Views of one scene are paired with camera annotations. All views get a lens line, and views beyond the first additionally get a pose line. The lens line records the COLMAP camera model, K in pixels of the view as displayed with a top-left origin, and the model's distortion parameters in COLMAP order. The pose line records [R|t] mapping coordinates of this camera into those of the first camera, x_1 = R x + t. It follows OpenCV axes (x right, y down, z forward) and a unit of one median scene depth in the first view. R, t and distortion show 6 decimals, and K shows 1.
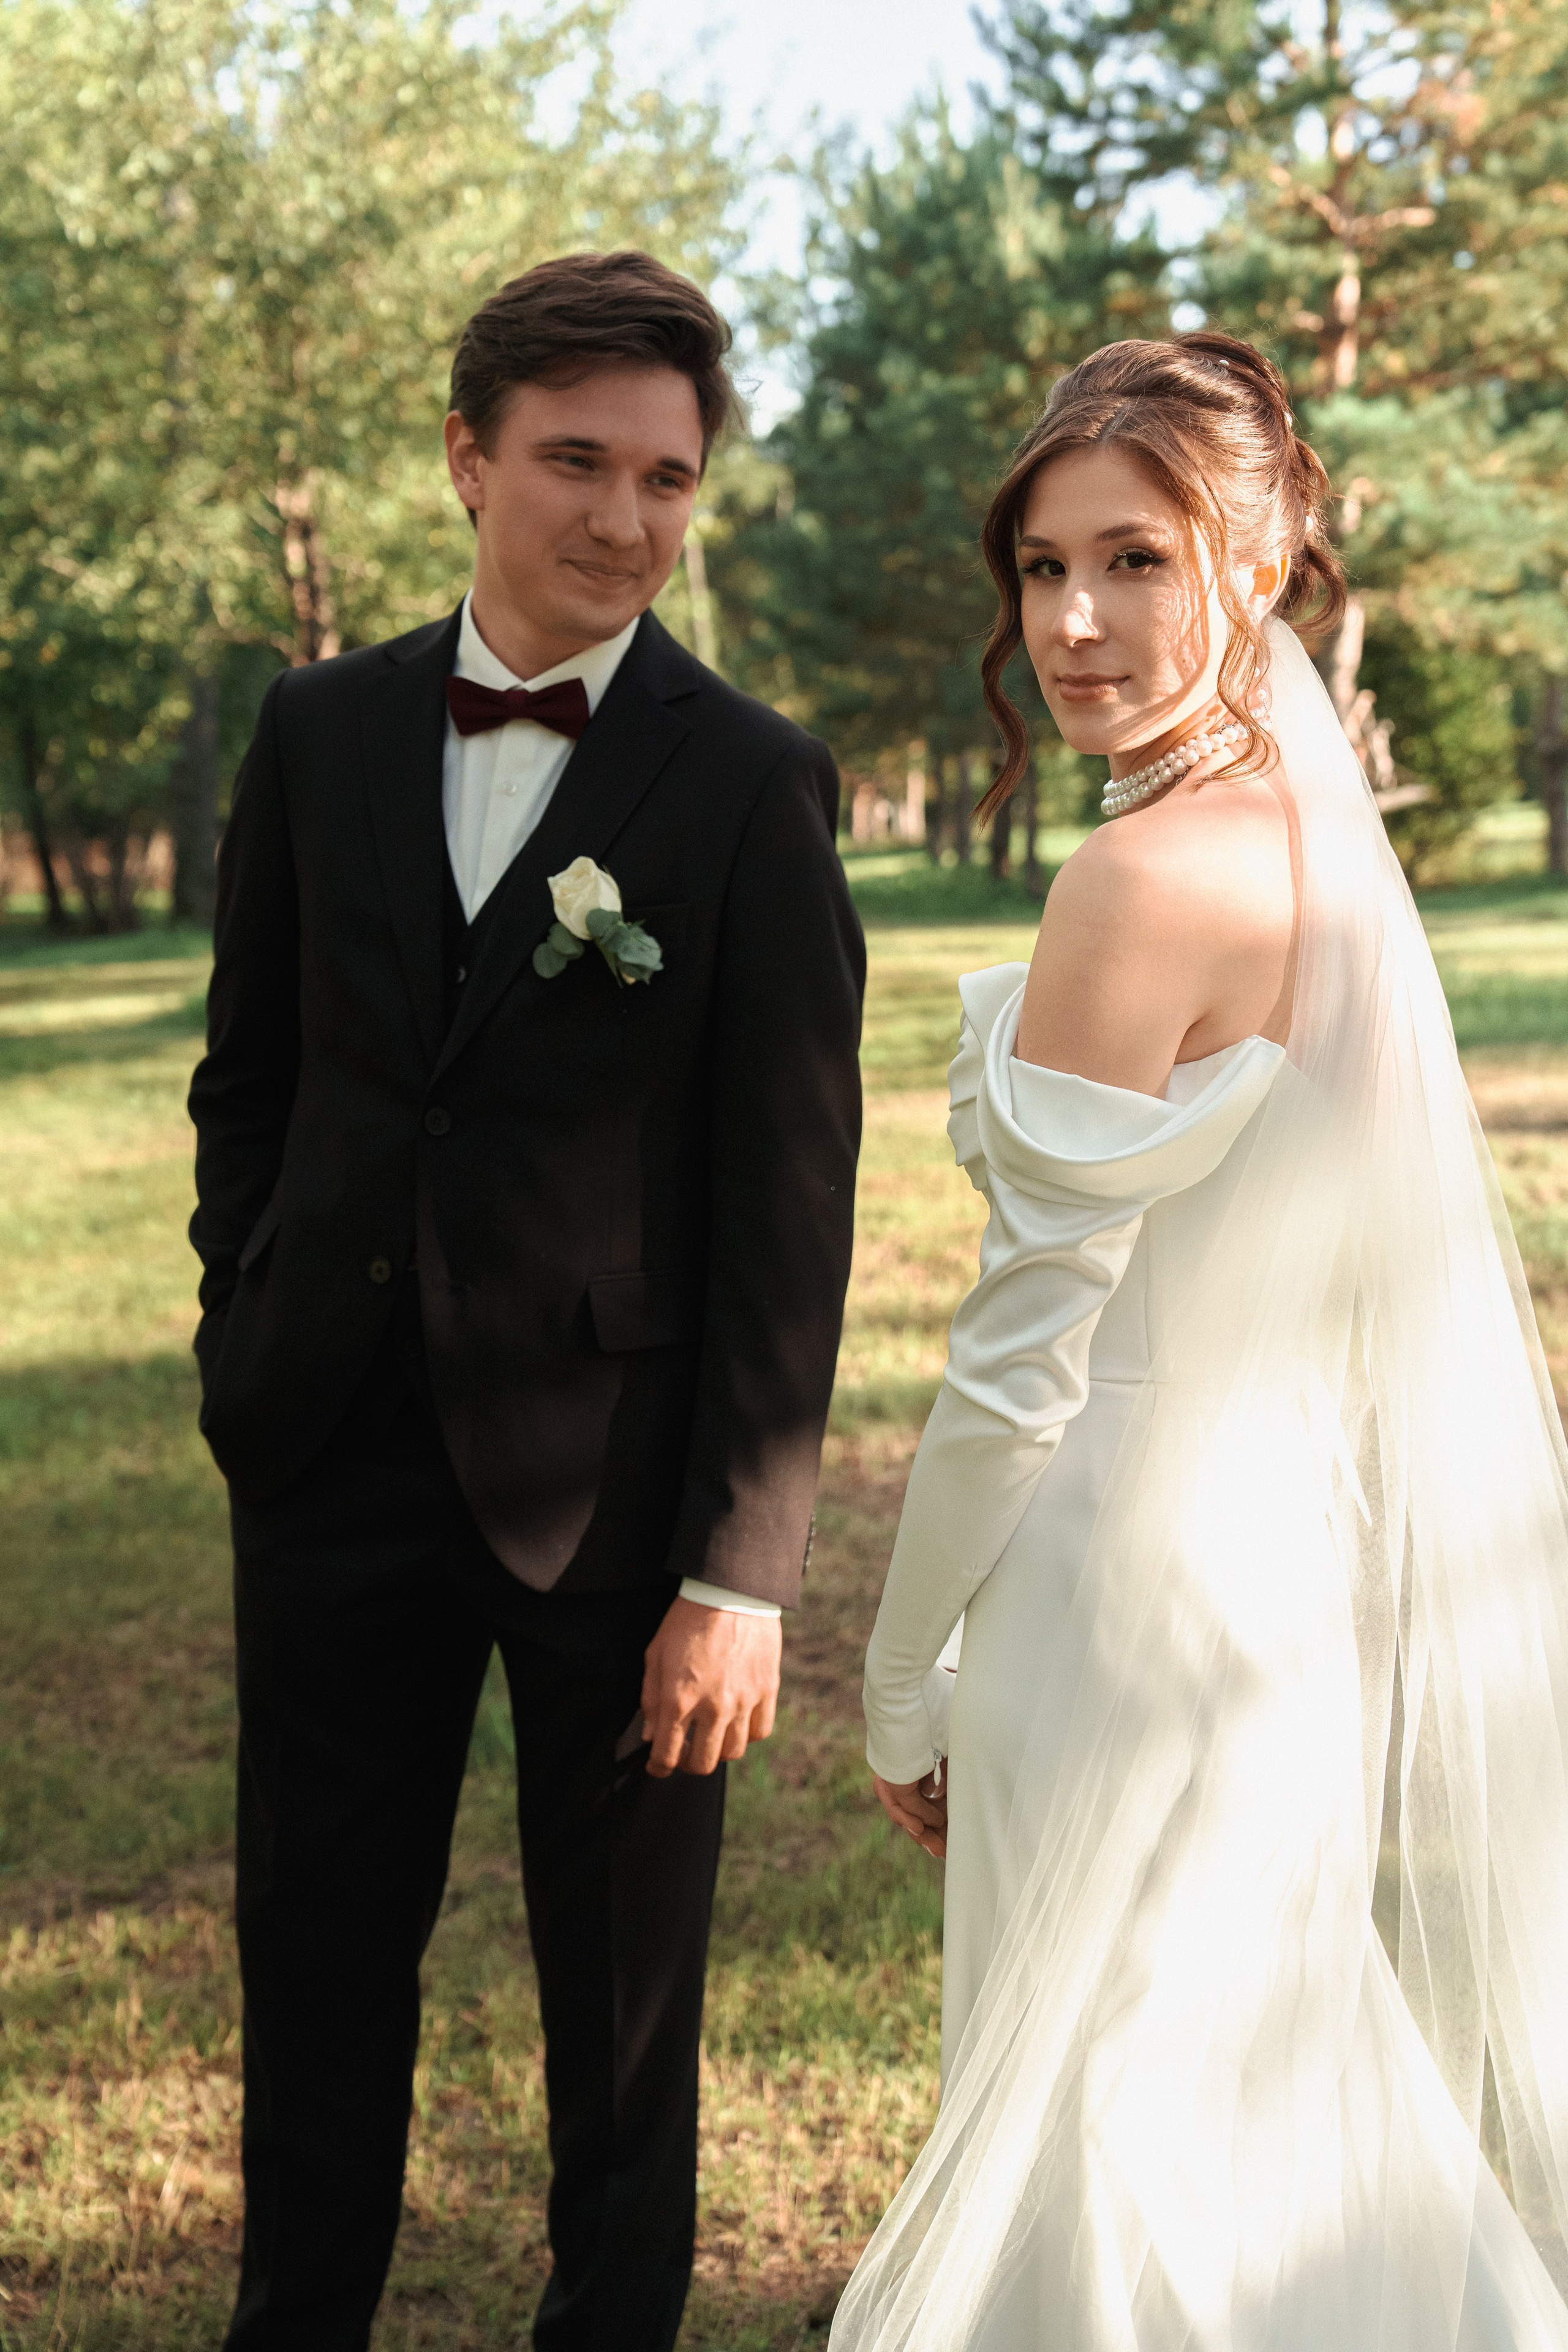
lens RADIAL K [[3440.8, 0, 784.0], [0, 3440.8, 1176.0], [0, 0, 1]] dist [0.022396, 0.102621]
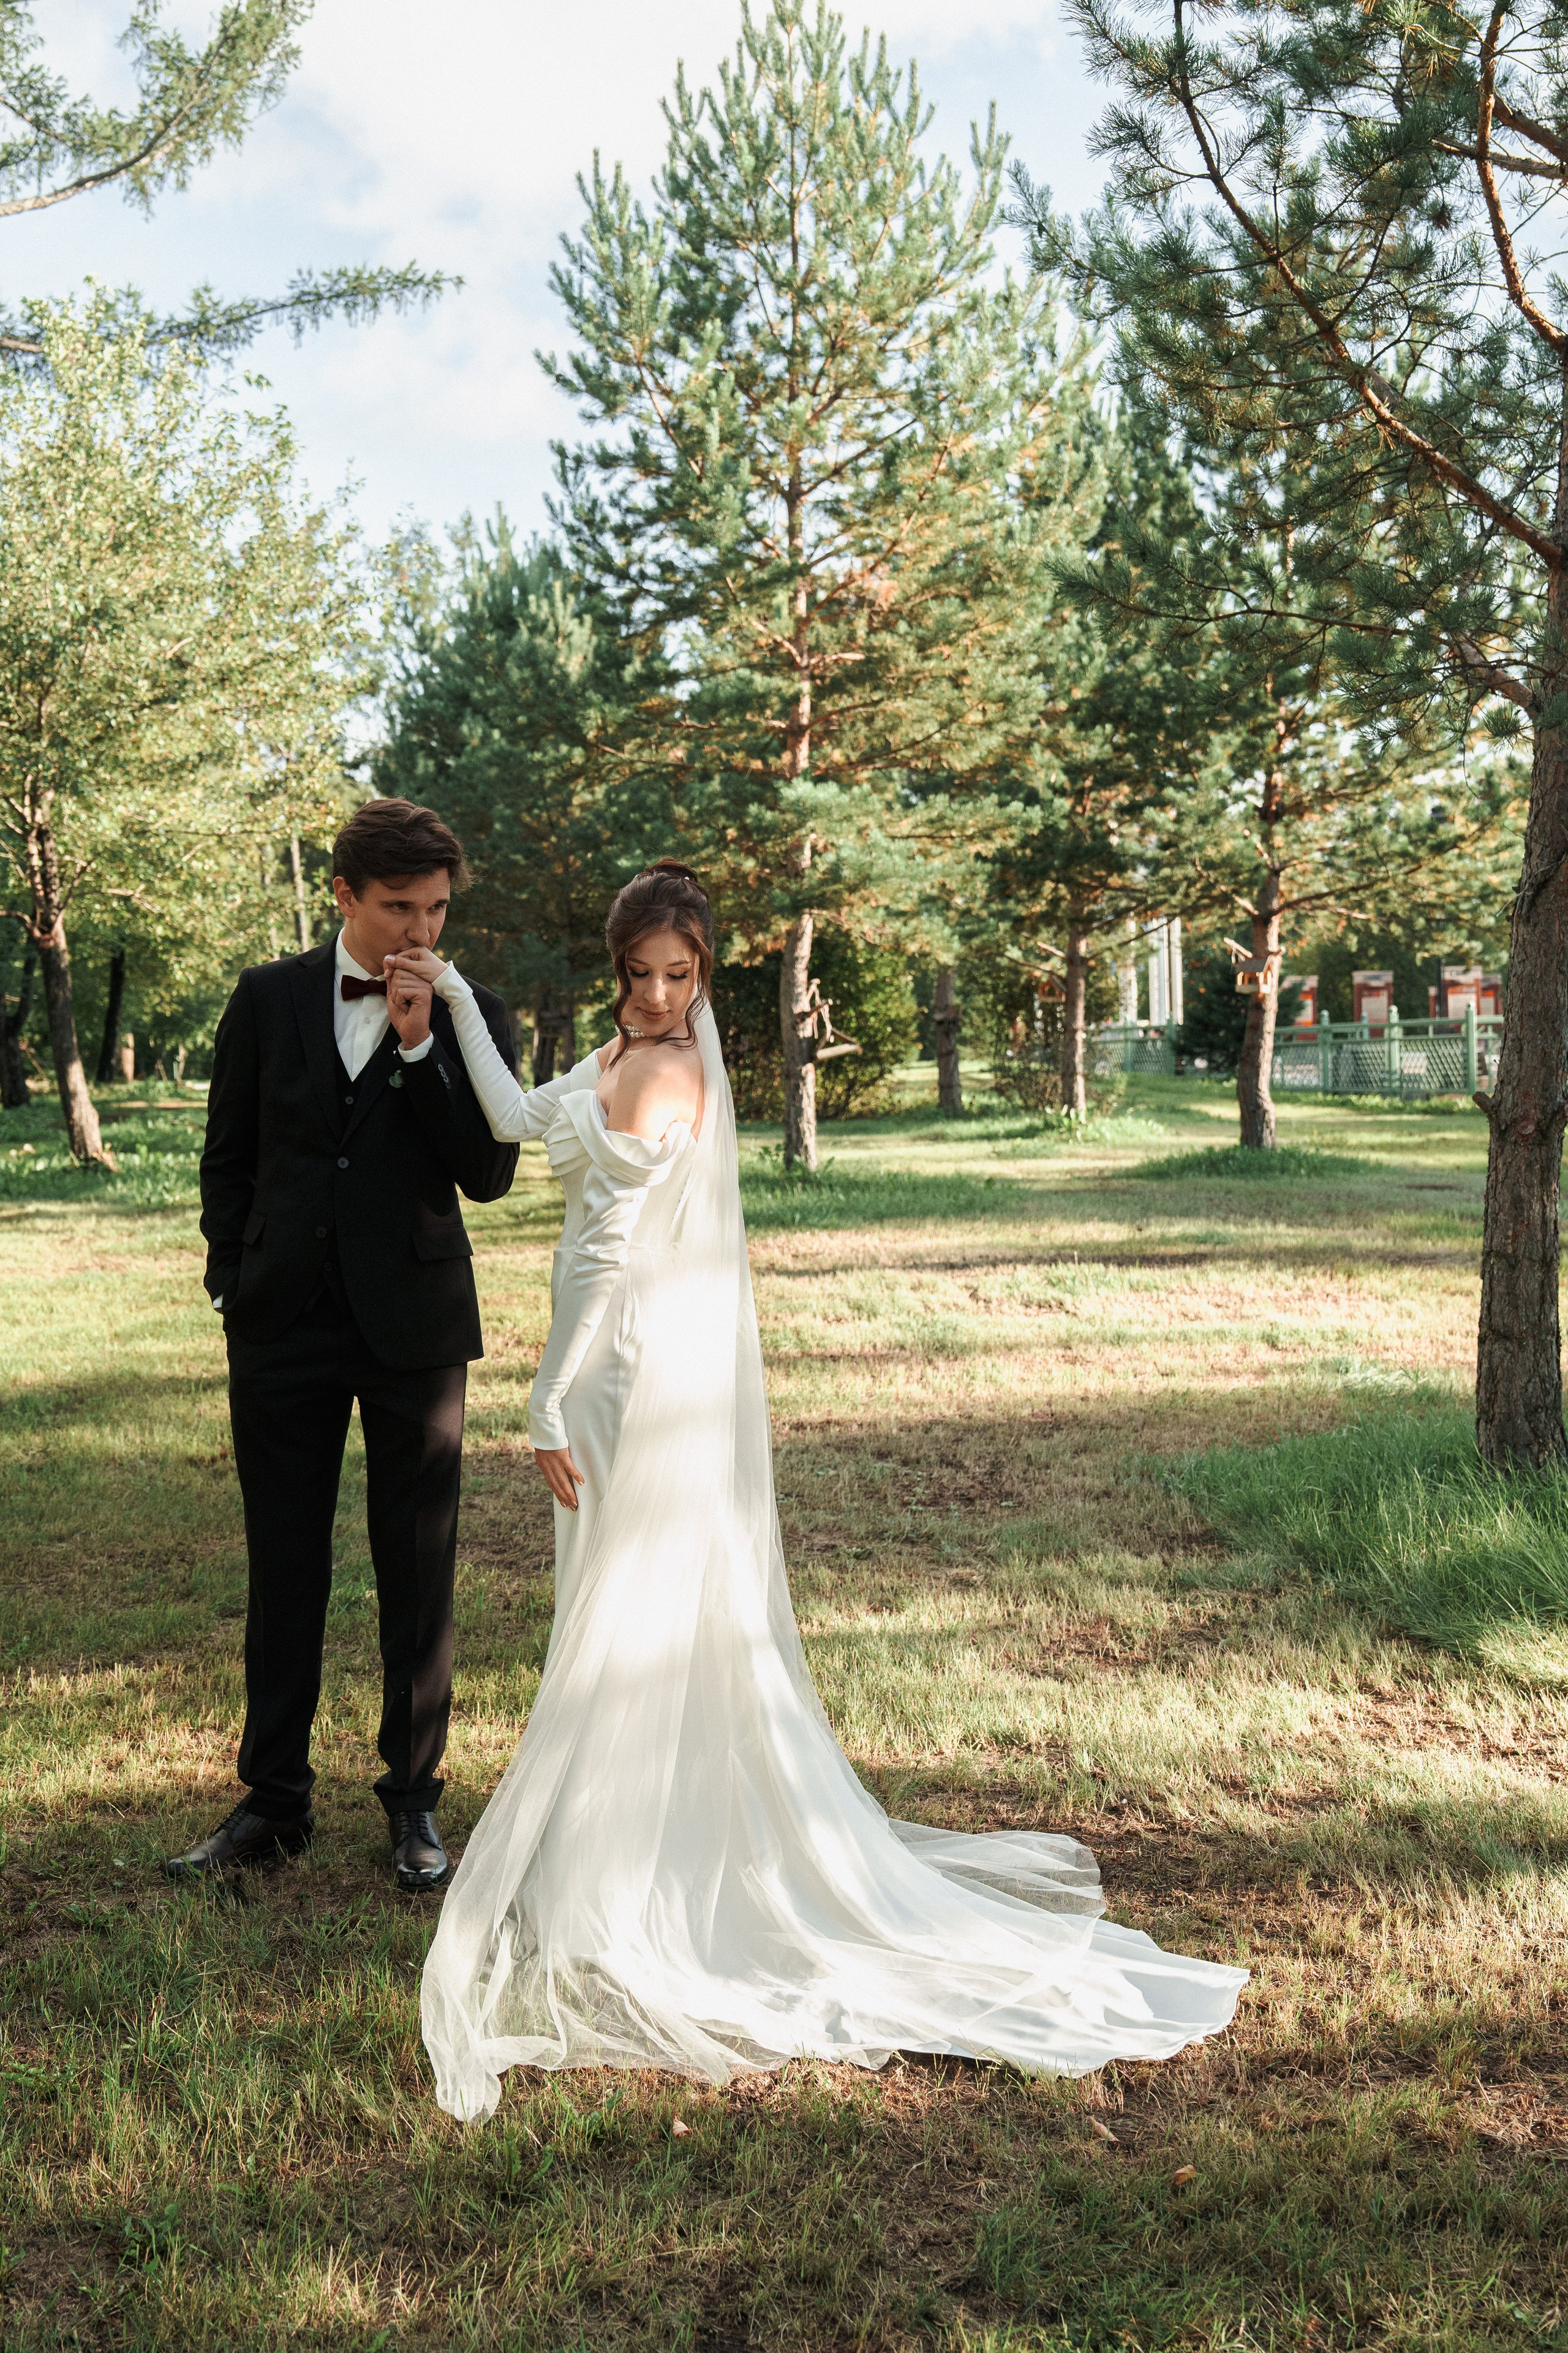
lens RADIAL K [[2833.8, 0, 784.0], [0, 2833.8, 1176.5], [0, 0, 1]] dist [-0.005630, -0.002282]
pose [[0.987078, 0.016688, 0.159371, -0.032940], [-0.006579, 0.997944, -0.063748, 0.019163], [-0.160108, 0.061875, 0.985158, -0.167052]]
